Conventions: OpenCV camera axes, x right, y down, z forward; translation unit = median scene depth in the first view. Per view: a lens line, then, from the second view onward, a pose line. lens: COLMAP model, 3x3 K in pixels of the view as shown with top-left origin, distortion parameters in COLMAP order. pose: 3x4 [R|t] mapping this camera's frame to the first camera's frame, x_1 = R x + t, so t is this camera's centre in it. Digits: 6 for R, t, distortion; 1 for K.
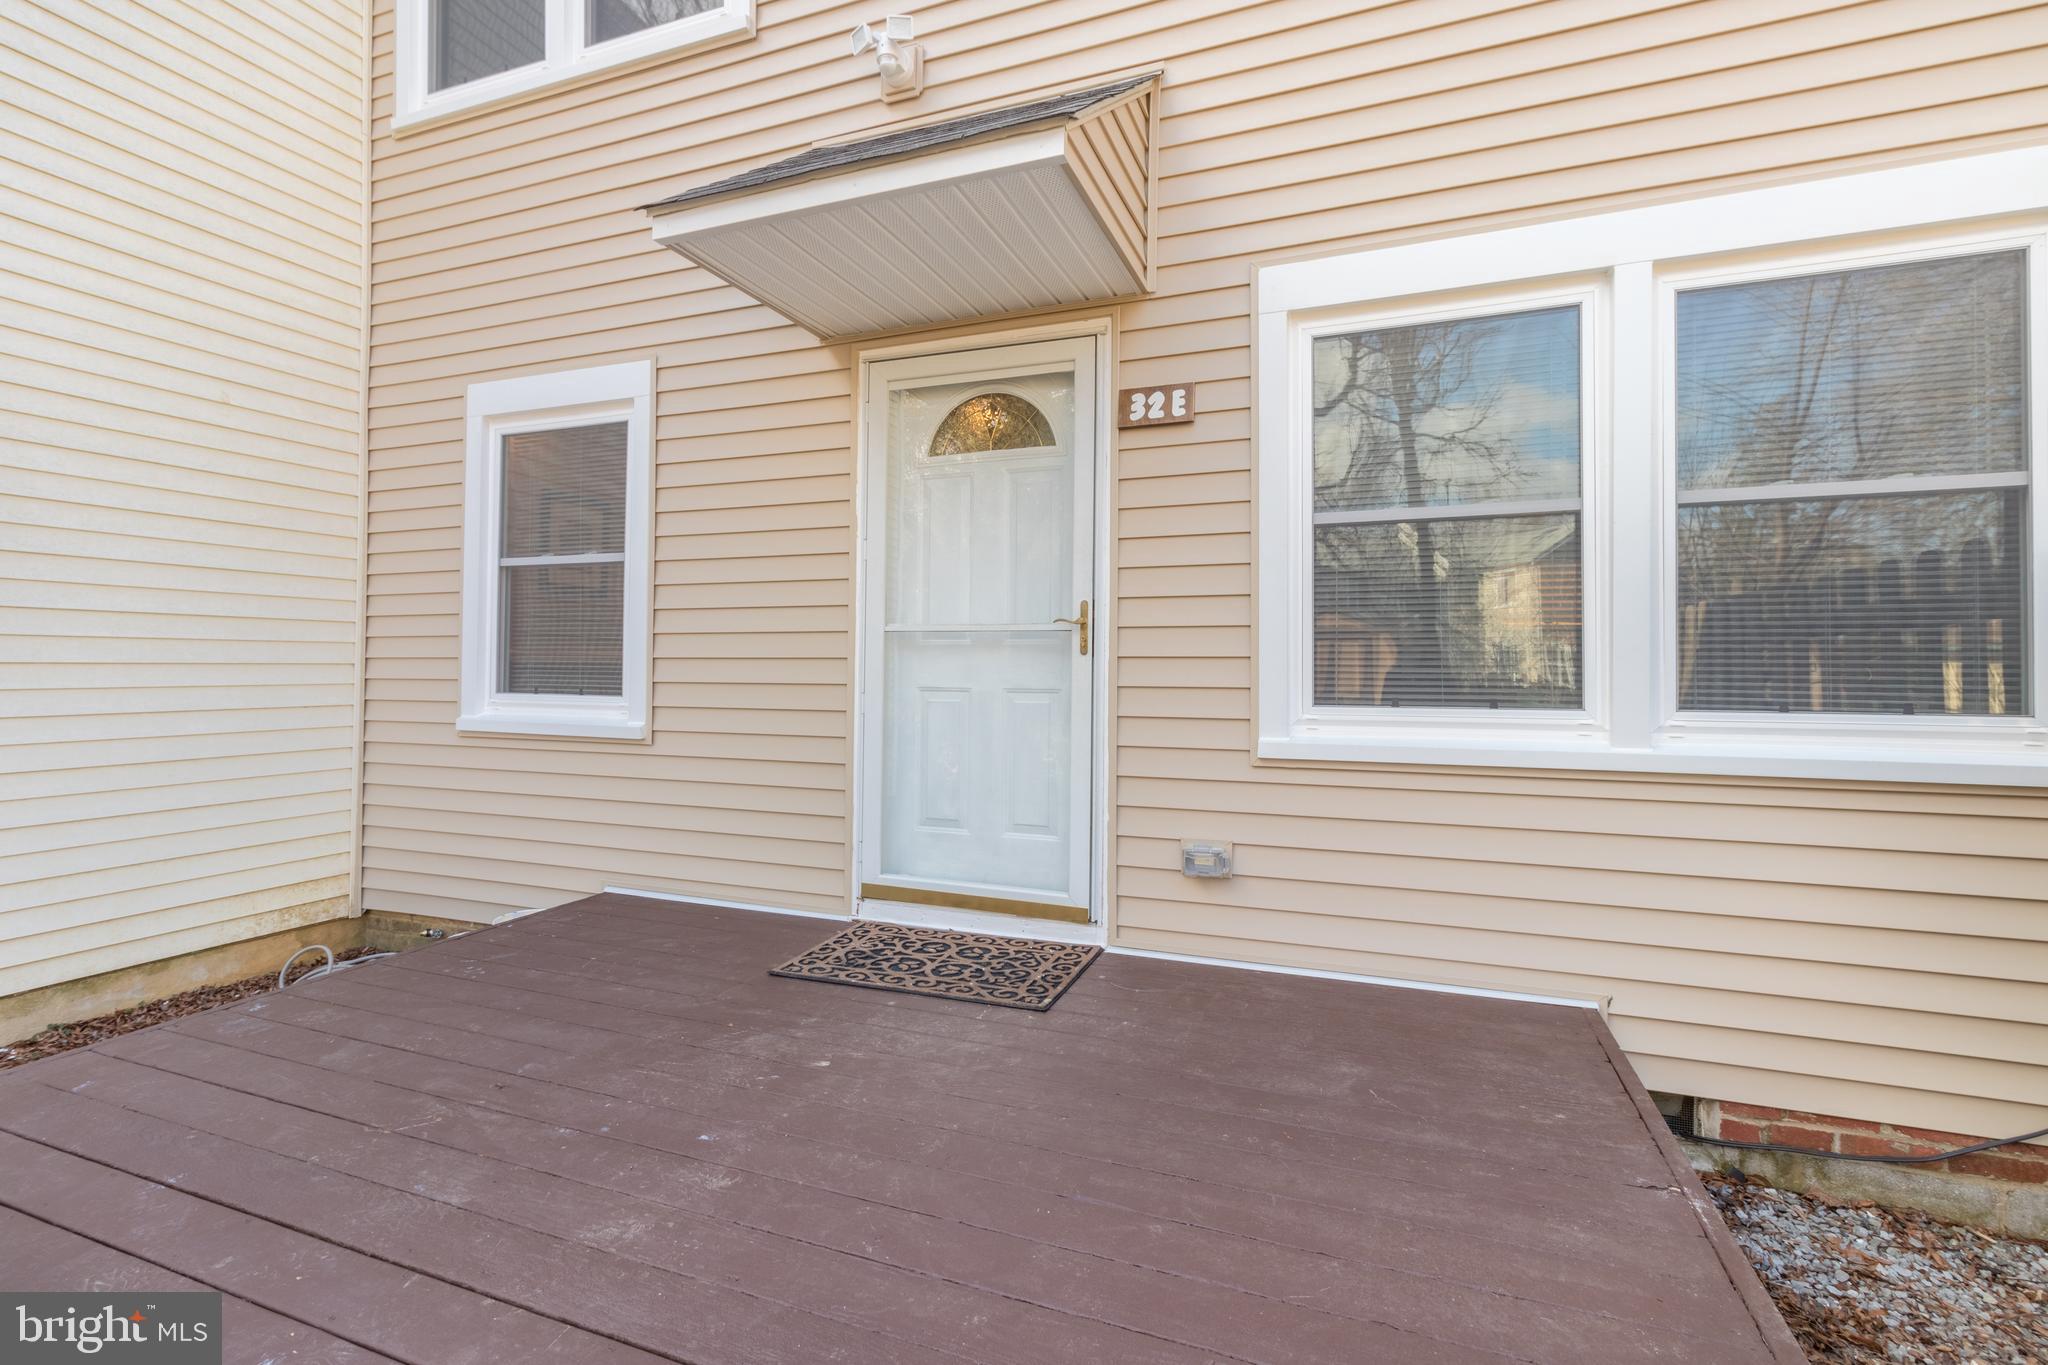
lens RADIAL K [[956.2, 0, 1025.3], [0, 956.2, 678.2], [0, 0, 1]] dist [0.007157, 0.000694]
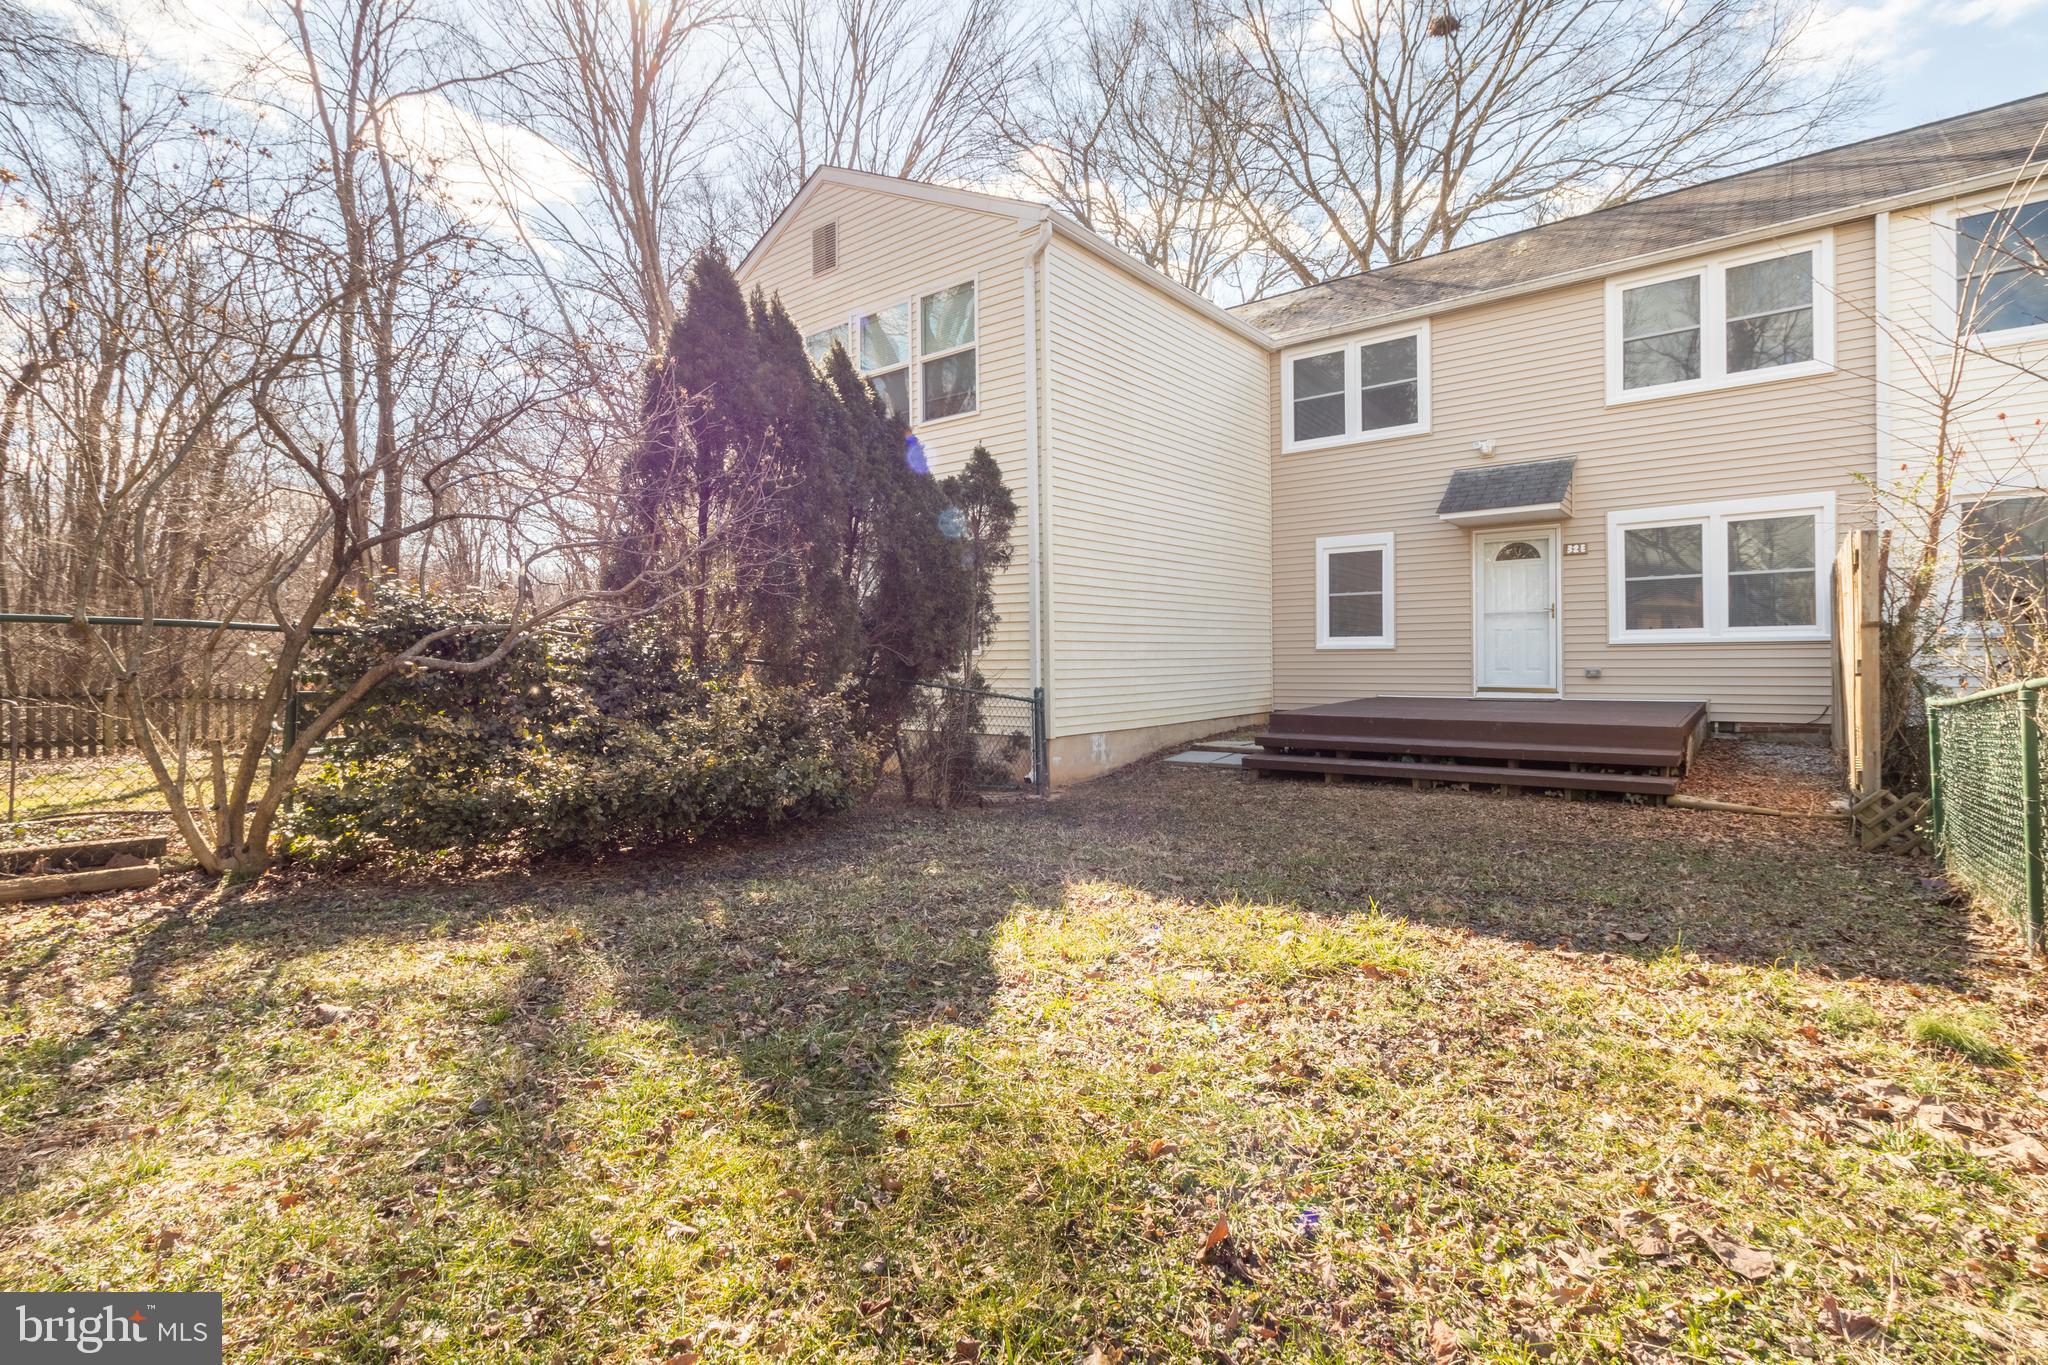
lens RADIAL K [[956.2, 0, 1013.9], [0, 956.2, 671.7], [0, 0, 1]] dist [0.007157, 0.000694]
pose [[0.953591, -0.014695, -0.300746, -0.720877], [0.020029, 0.999692, 0.014662, 0.076765], [0.300437, -0.020005, 0.953592, -2.784050]]
